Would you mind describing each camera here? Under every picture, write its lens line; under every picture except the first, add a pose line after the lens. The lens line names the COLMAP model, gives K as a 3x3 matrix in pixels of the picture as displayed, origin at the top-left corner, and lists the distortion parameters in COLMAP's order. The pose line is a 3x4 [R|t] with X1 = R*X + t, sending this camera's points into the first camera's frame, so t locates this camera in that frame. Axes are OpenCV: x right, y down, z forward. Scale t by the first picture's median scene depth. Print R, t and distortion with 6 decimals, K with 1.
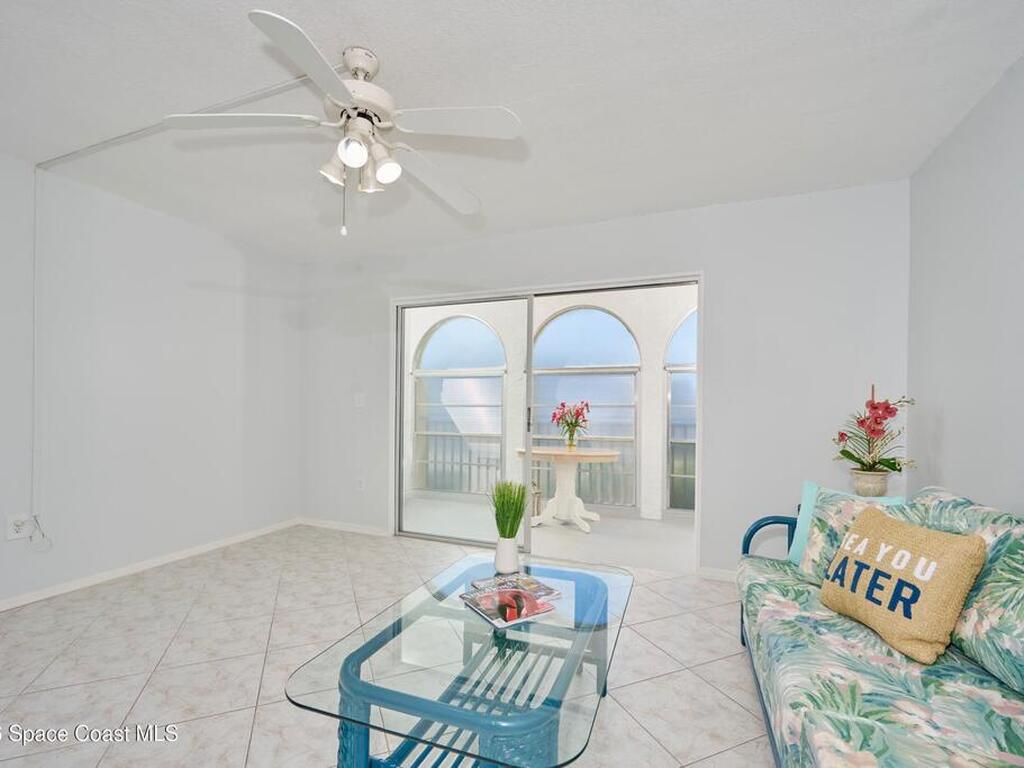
lens RADIAL K [[467.0, 0, 510.1], [0, 467.0, 408.7], [0, 0, 1]] dist [-0.001872, 0.000410]
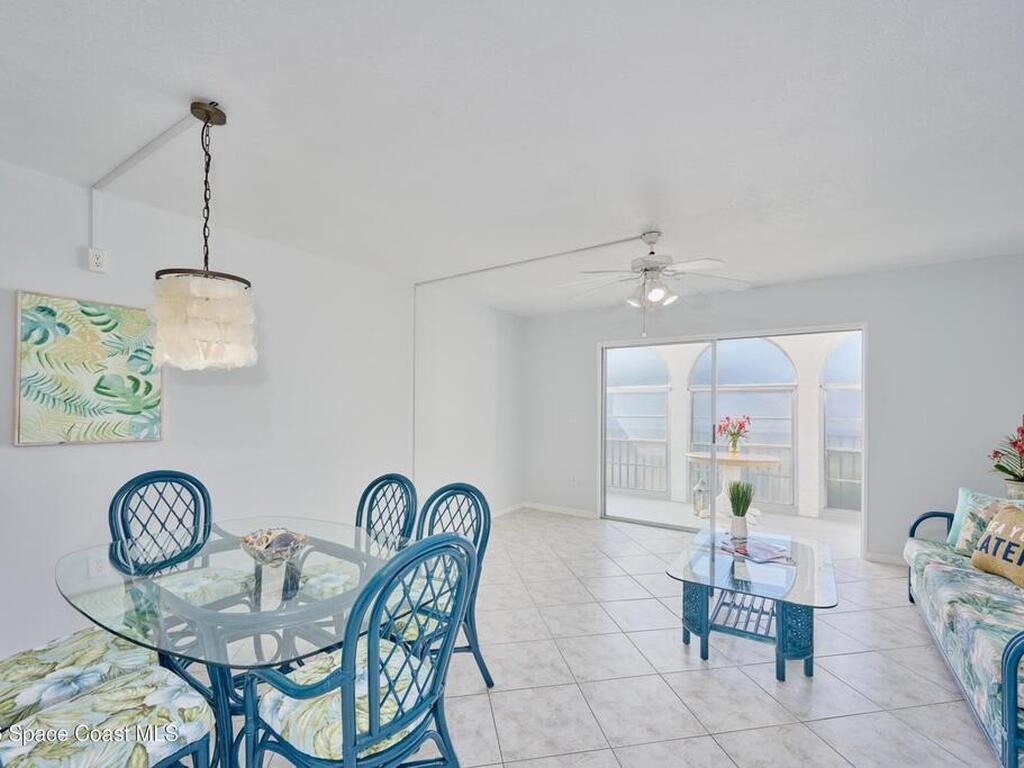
lens RADIAL K [[458.2, 0, 515.3], [0, 458.2, 401.9], [0, 0, 1]] dist [0.001946, 0.001245]
pose [[0.975630, -0.007883, -0.219280, -0.324621], [0.005702, 0.999928, -0.010578, -0.082887], [0.219347, 0.009070, 0.975605, -0.564785]]
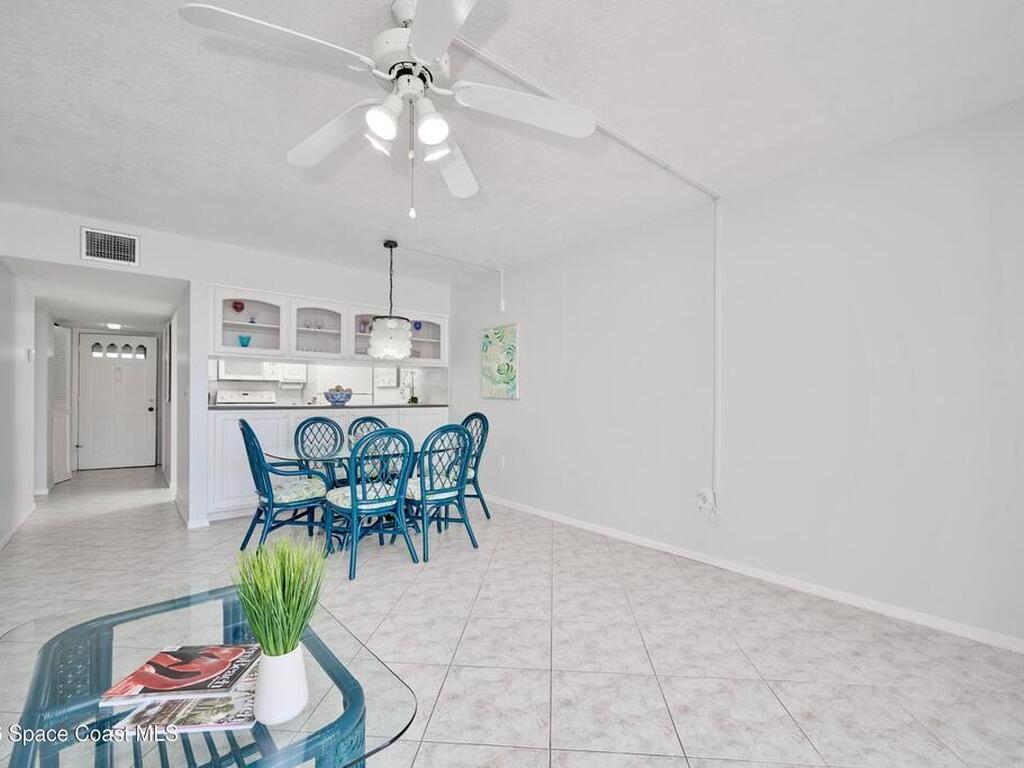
lens RADIAL K [[458.2, 0, 515.3], [0, 458.2, 401.9], [0, 0, 1]] dist [0.001946, 0.001245]
pose [[-0.473213, 0.000960, -0.880948, 0.255091], [-0.002909, 0.999992, 0.002653, -0.001555], [0.880943, 0.003819, -0.473207, 1.179888]]
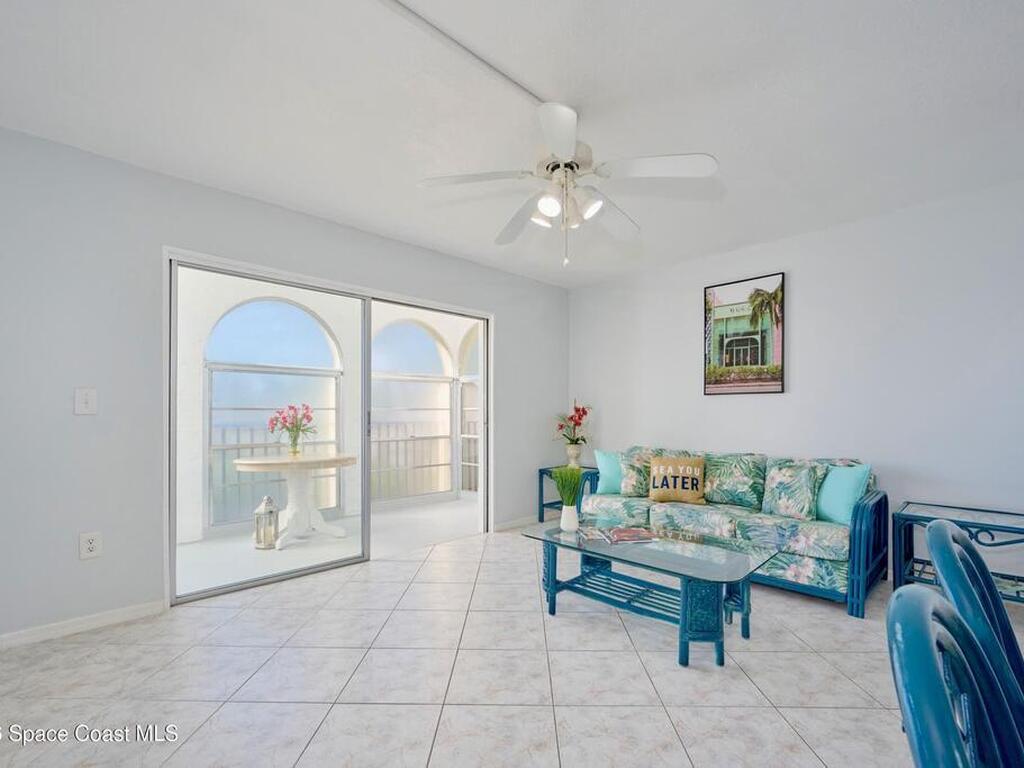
lens RADIAL K [[467.0, 0, 510.1], [0, 467.0, 408.7], [0, 0, 1]] dist [-0.001872, 0.000410]
pose [[0.408016, -0.000976, 0.912974, -1.073730], [0.001617, 0.999999, 0.000346, -0.011029], [-0.912973, 0.001335, 0.408017, 0.476053]]
